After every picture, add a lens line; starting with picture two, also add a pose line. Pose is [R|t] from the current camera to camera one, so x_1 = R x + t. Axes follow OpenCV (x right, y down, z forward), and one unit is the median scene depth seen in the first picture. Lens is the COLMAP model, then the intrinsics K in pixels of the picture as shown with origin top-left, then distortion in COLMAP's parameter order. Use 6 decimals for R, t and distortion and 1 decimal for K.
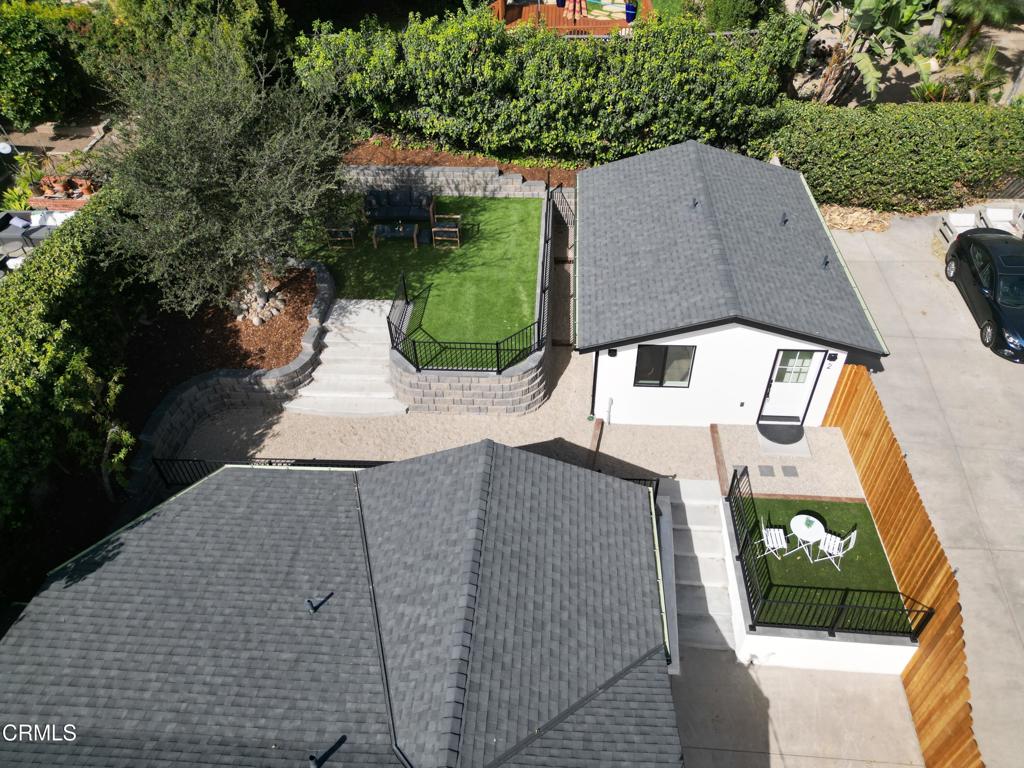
lens RADIAL K [[722.0, 0, 516.6], [0, 722.0, 381.2], [0, 0, 1]] dist [0.021748, -0.021113]
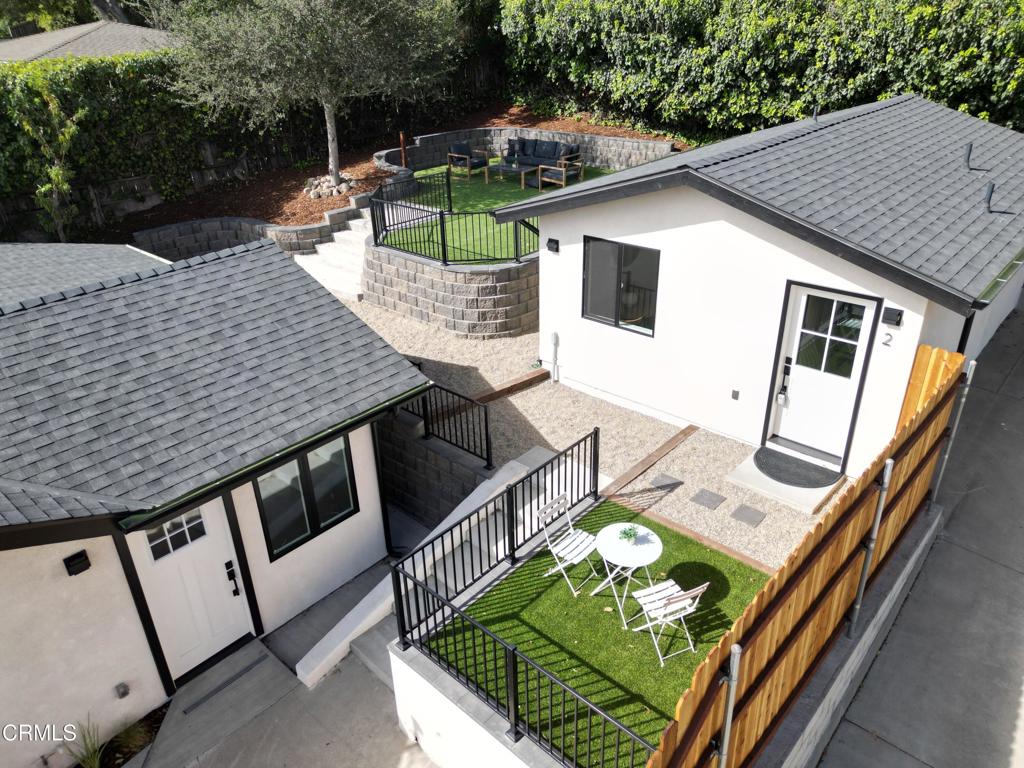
lens RADIAL K [[722.0, 0, 510.0], [0, 722.0, 385.3], [0, 0, 1]] dist [0.021748, -0.021113]
pose [[0.790880, 0.285858, -0.541104, 0.445283], [-0.402968, 0.908710, -0.108919, 0.148876], [0.460571, 0.304189, 0.833872, 0.411146]]
